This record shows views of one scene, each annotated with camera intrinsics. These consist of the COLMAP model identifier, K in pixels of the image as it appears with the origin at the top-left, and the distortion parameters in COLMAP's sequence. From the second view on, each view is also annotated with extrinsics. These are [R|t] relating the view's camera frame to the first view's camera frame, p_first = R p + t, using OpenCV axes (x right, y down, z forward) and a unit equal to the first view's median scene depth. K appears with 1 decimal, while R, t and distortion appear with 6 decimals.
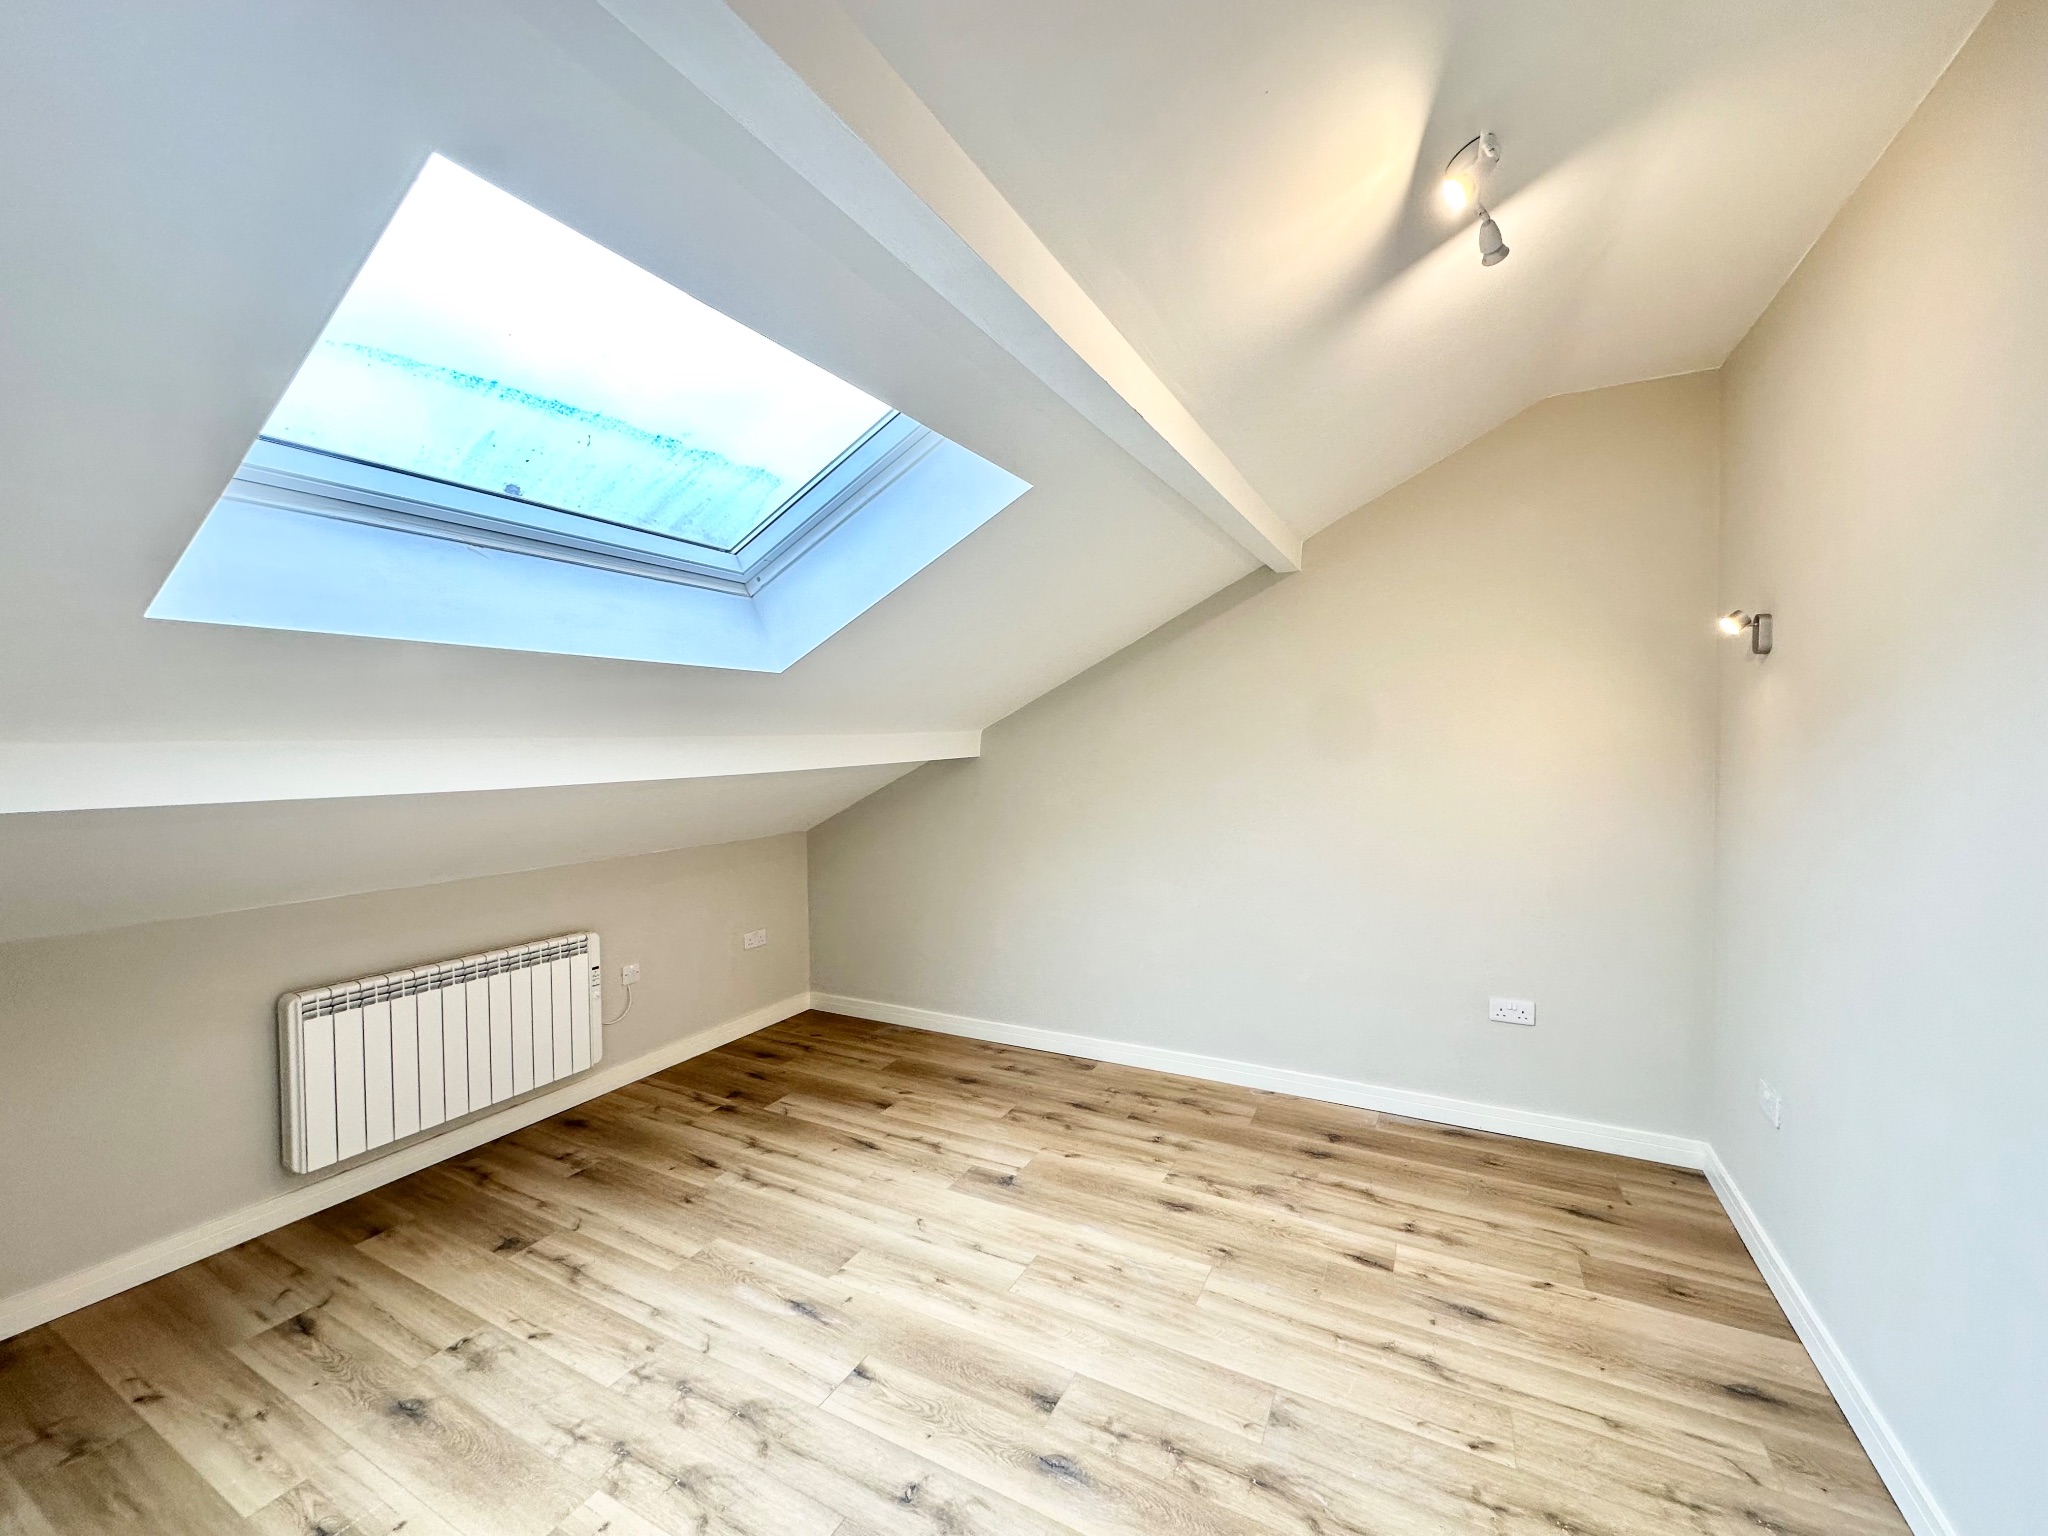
lens RADIAL K [[813.0, 0, 1021.7], [0, 813.0, 760.3], [0, 0, 1]] dist [-0.003702, 0.000340]
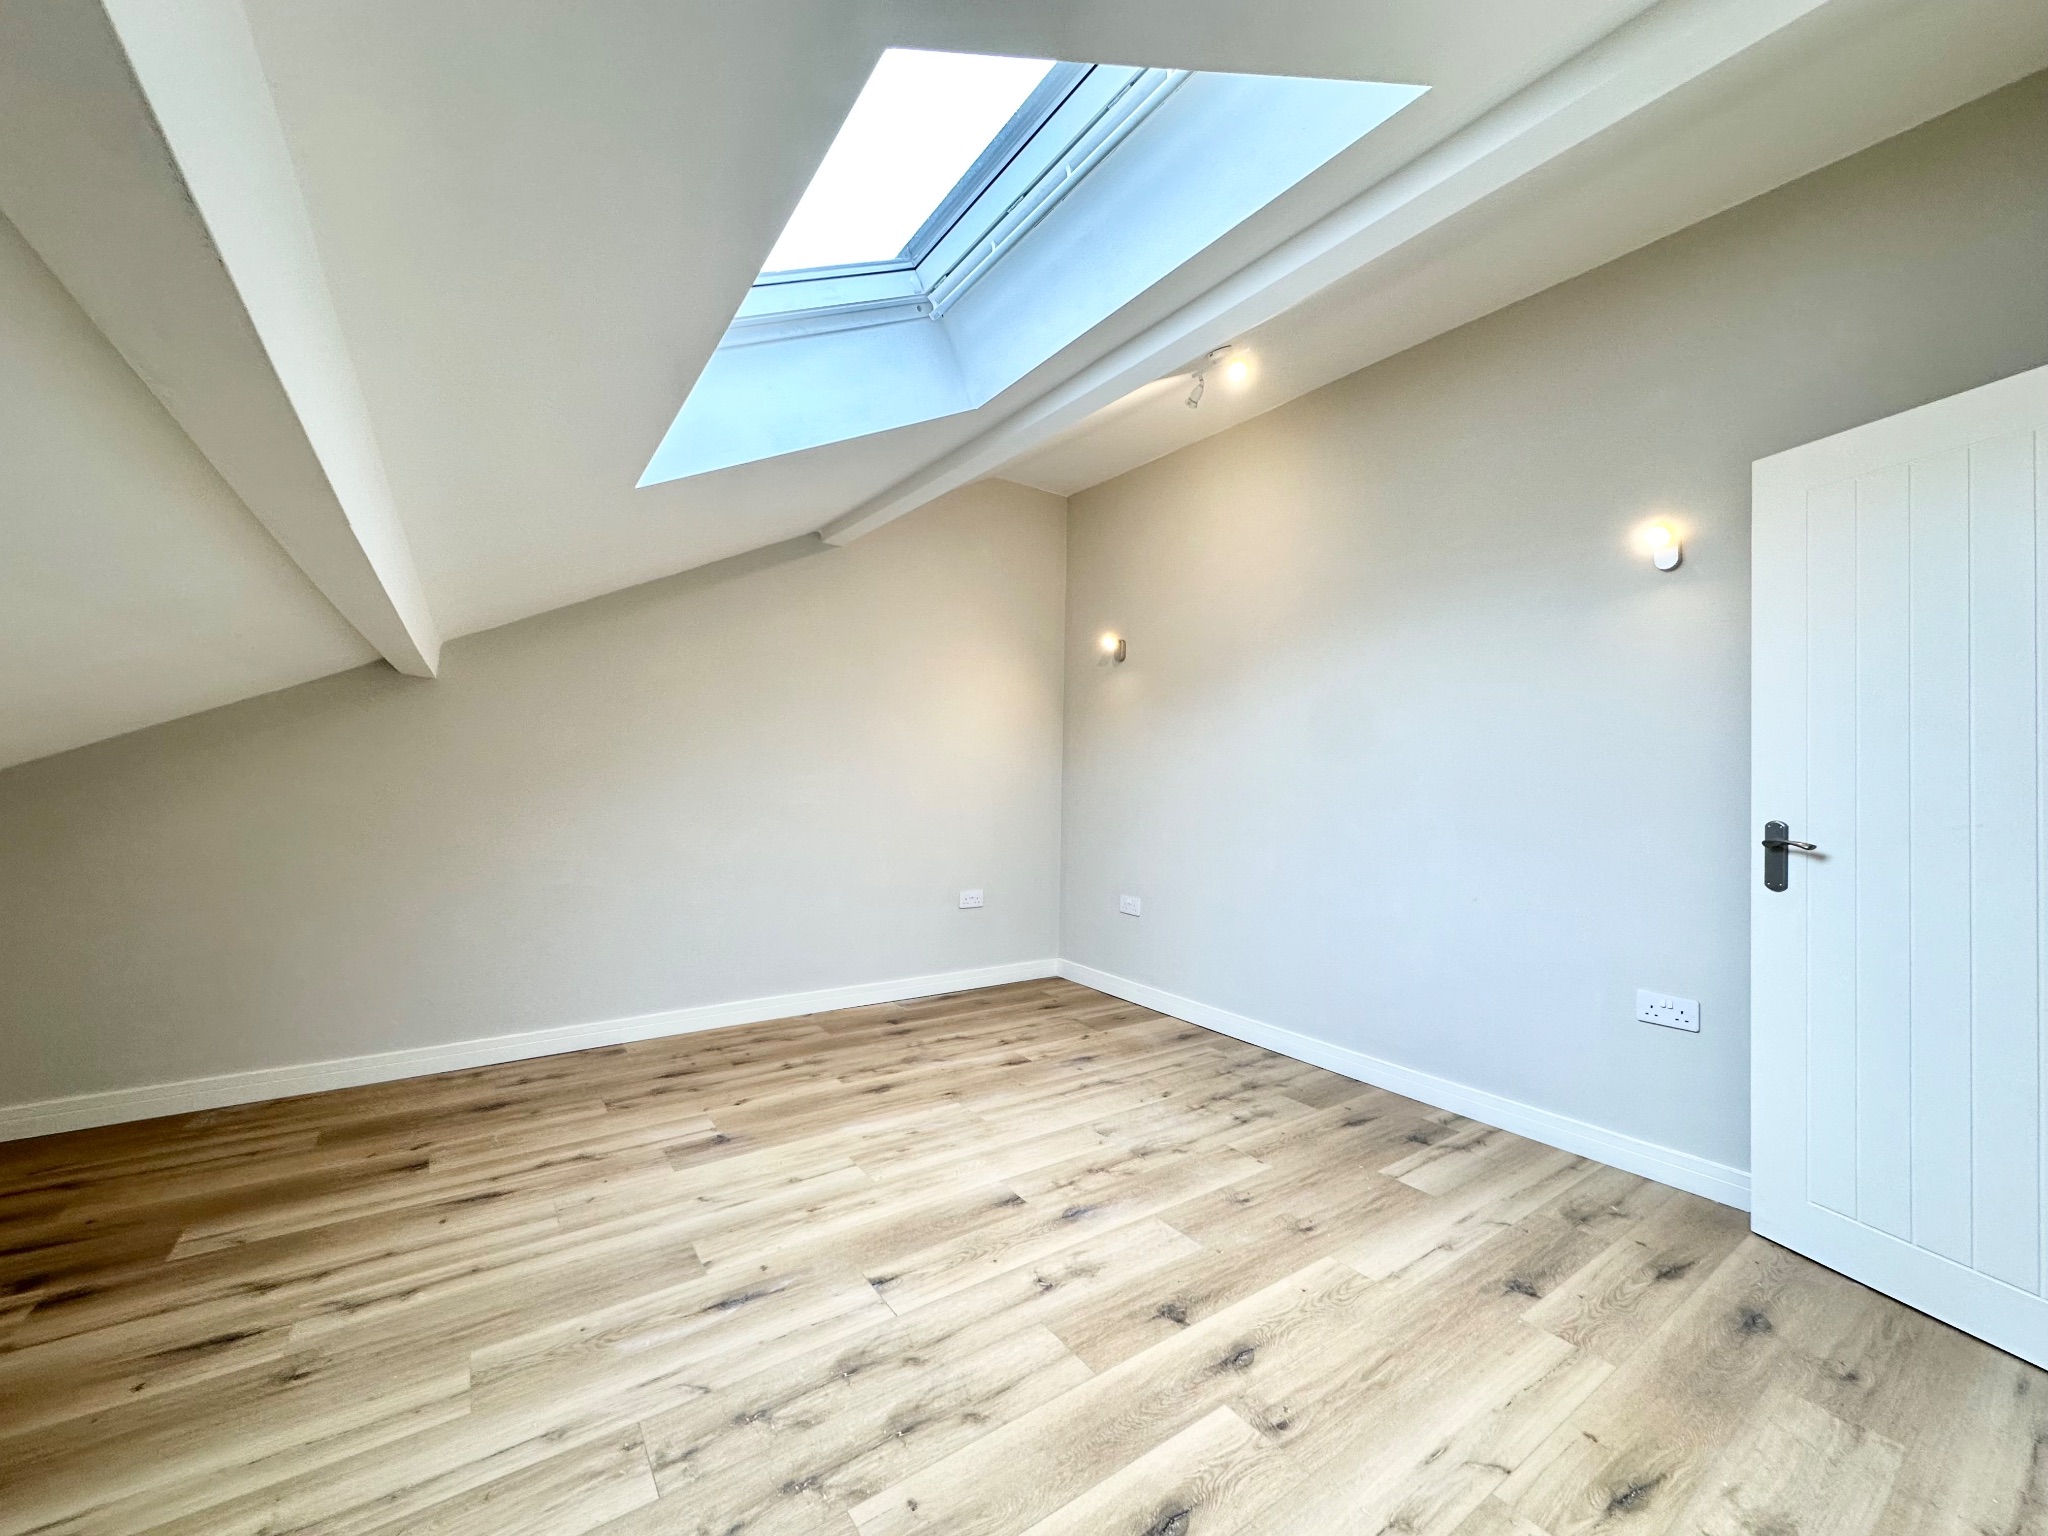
lens RADIAL K [[813.0, 0, 1031.3], [0, 813.0, 767.9], [0, 0, 1]] dist [-0.003702, 0.000340]
pose [[0.453696, 0.033817, 0.890514, -0.662722], [-0.004875, 0.999359, -0.035466, 0.144598], [-0.891143, 0.011750, 0.453570, 0.296516]]
